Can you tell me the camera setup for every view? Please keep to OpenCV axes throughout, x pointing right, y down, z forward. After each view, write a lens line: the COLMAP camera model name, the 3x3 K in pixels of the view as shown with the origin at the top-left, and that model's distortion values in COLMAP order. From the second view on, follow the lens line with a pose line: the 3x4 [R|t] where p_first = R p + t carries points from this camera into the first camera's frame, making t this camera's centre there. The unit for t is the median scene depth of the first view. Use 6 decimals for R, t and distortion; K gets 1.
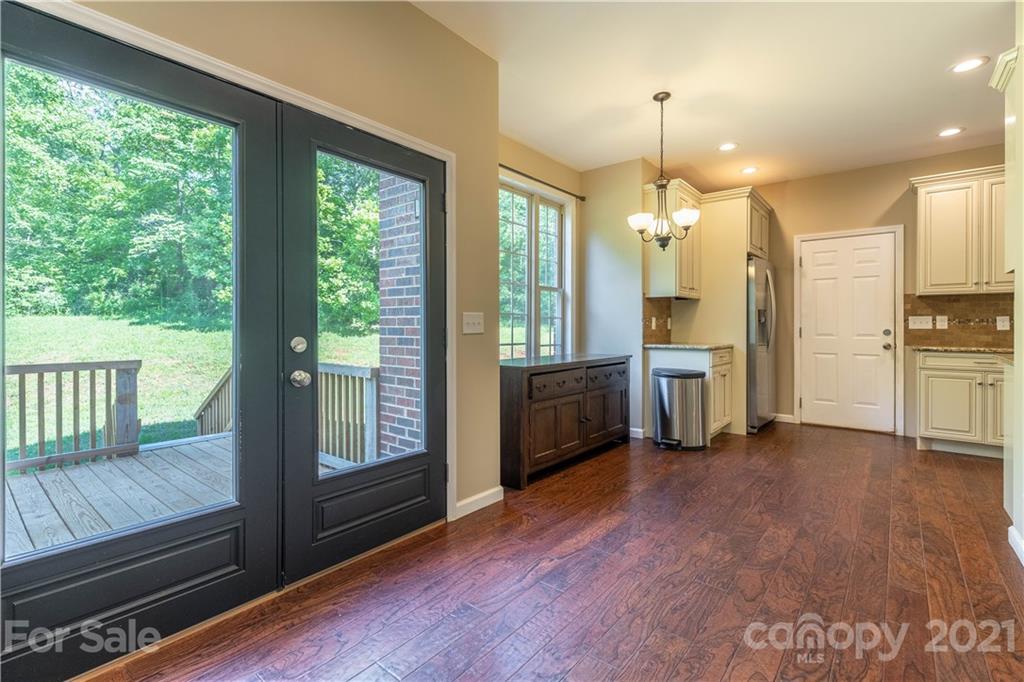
lens RADIAL K [[463.3, 0, 512.9], [0, 463.3, 329.2], [0, 0, 1]] dist [0.001551, 0.000592]
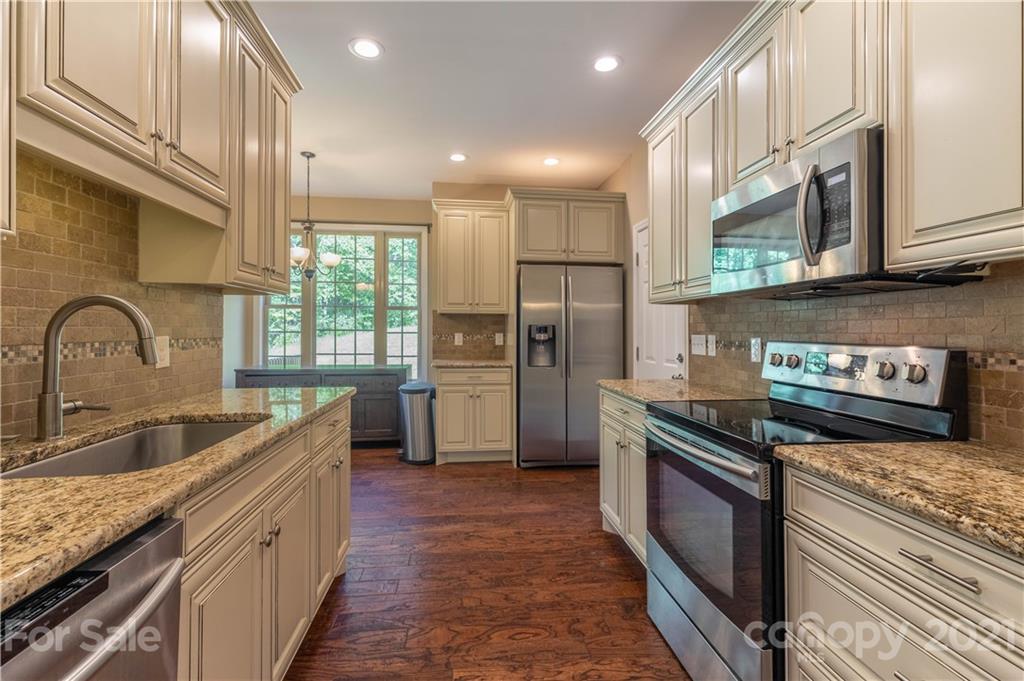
lens RADIAL K [[463.3, 0, 512.9], [0, 463.3, 328.7], [0, 0, 1]] dist [0.001551, 0.000592]
pose [[0.716167, 0.000706, -0.697928, 1.163487], [-0.001782, 0.999998, -0.000817, -0.036785], [0.697926, 0.001829, 0.716167, 0.372823]]
